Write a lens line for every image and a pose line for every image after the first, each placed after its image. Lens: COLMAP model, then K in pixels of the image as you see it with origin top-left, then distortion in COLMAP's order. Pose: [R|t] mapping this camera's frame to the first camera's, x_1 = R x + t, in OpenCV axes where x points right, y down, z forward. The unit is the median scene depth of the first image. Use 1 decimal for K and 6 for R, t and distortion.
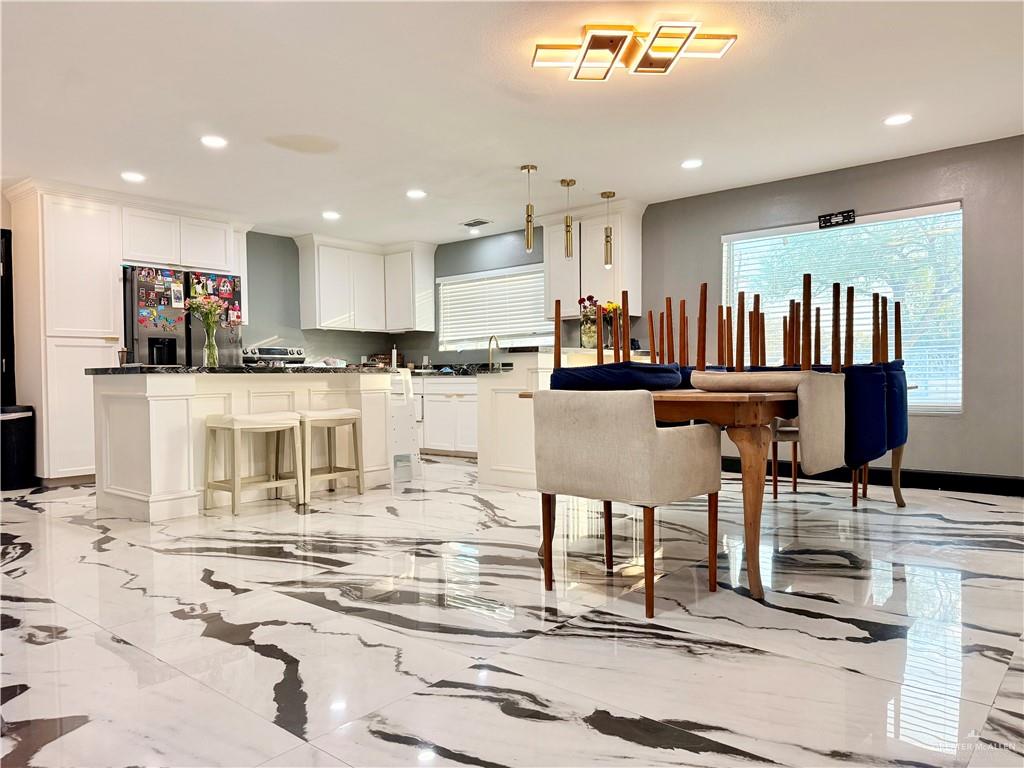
lens RADIAL K [[729.9, 0, 513.3], [0, 729.9, 384.0], [0, 0, 1]] dist [0.056540, -0.060812]
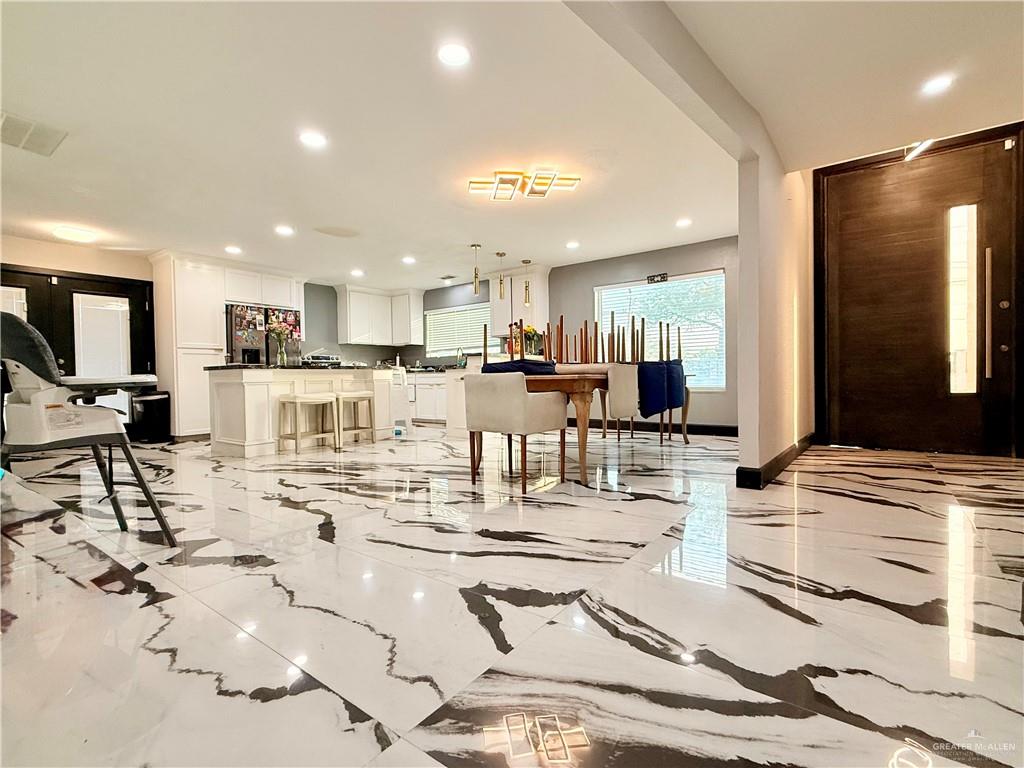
lens RADIAL K [[495.2, 0, 514.0], [0, 495.2, 380.4], [0, 0, 1]] dist [0.002172, 0.002414]
pose [[0.998649, -0.004546, 0.051764, 0.051992], [0.004858, 0.999971, -0.005900, 0.019504], [-0.051736, 0.006144, 0.998642, -0.138135]]
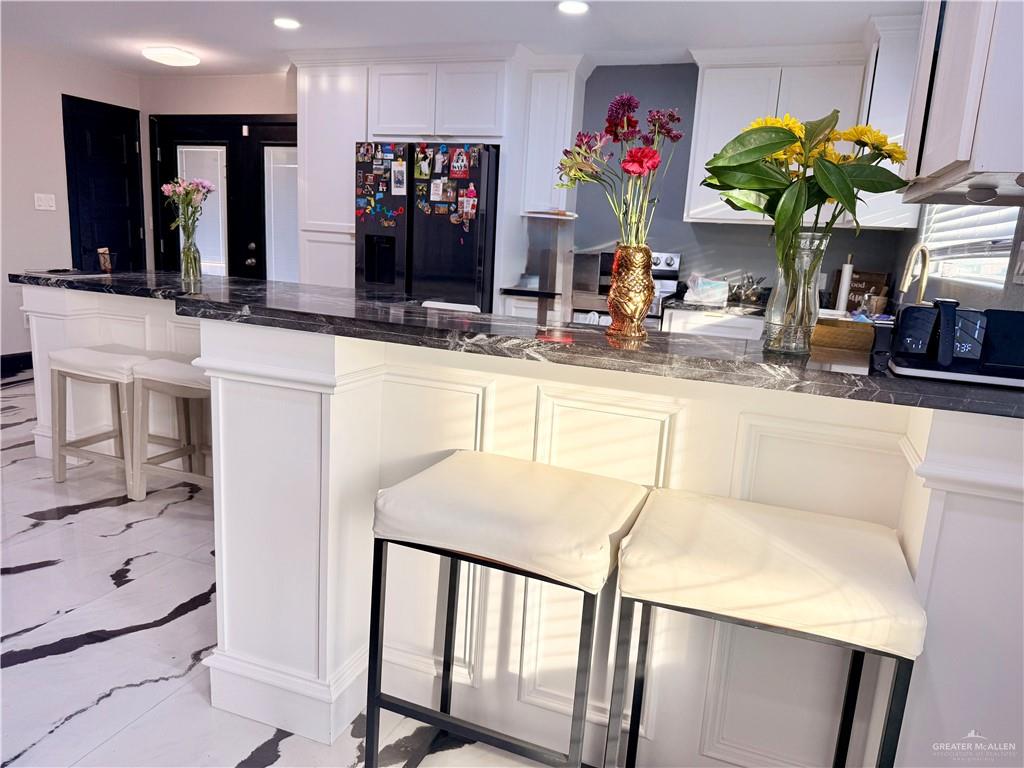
lens RADIAL K [[729.9, 0, 510.6], [0, 729.9, 379.1], [0, 0, 1]] dist [0.056540, -0.060812]
pose [[0.313293, 0.210796, -0.925966, 0.408075], [-0.072732, 0.977516, 0.197923, -0.098095], [0.946867, 0.005340, 0.321581, 1.120145]]
